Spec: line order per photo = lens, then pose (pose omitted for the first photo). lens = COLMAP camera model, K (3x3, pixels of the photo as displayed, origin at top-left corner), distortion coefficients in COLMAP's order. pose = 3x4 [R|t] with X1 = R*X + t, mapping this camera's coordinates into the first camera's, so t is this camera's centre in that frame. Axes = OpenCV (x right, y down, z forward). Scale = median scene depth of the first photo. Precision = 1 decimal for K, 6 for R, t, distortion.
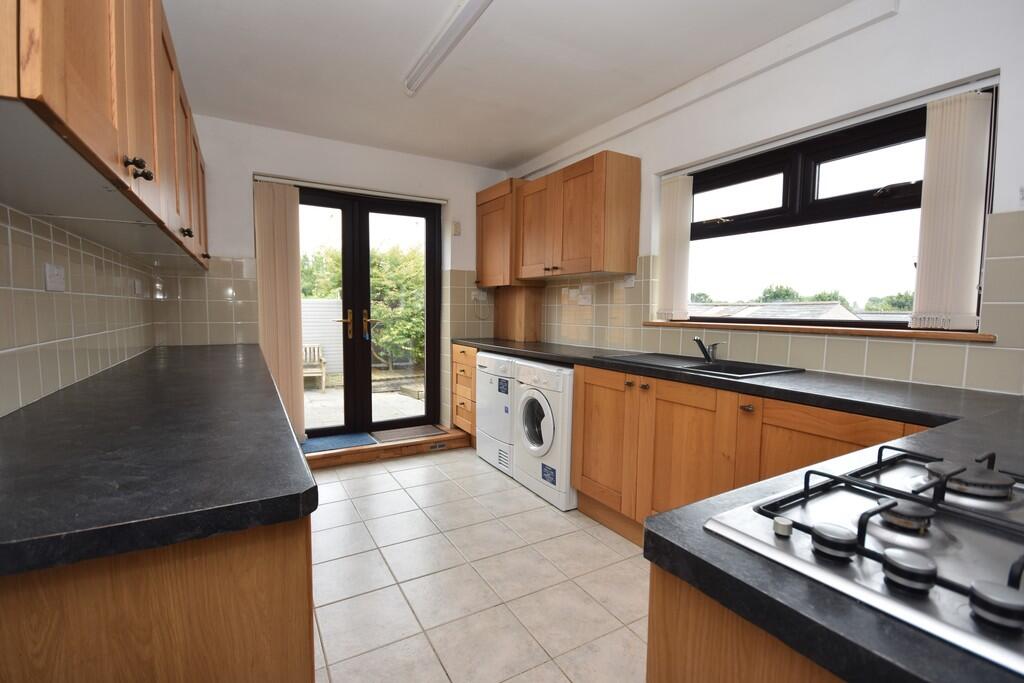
lens RADIAL K [[457.6, 0, 521.7], [0, 457.6, 340.7], [0, 0, 1]] dist [0.002988, -0.003999]
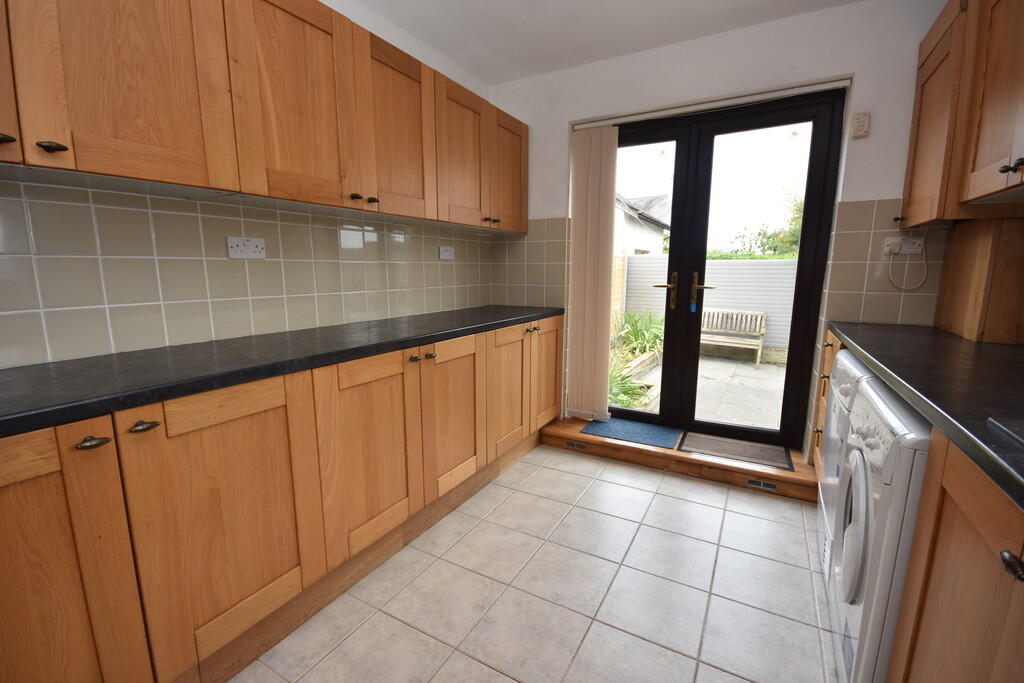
lens RADIAL K [[457.6, 0, 510.0], [0, 457.6, 342.7], [0, 0, 1]] dist [0.002988, -0.003999]
pose [[0.487443, 0.132424, -0.863054, 0.181649], [-0.057158, 0.991152, 0.119797, -0.026159], [0.871282, -0.009064, 0.490699, 0.379619]]
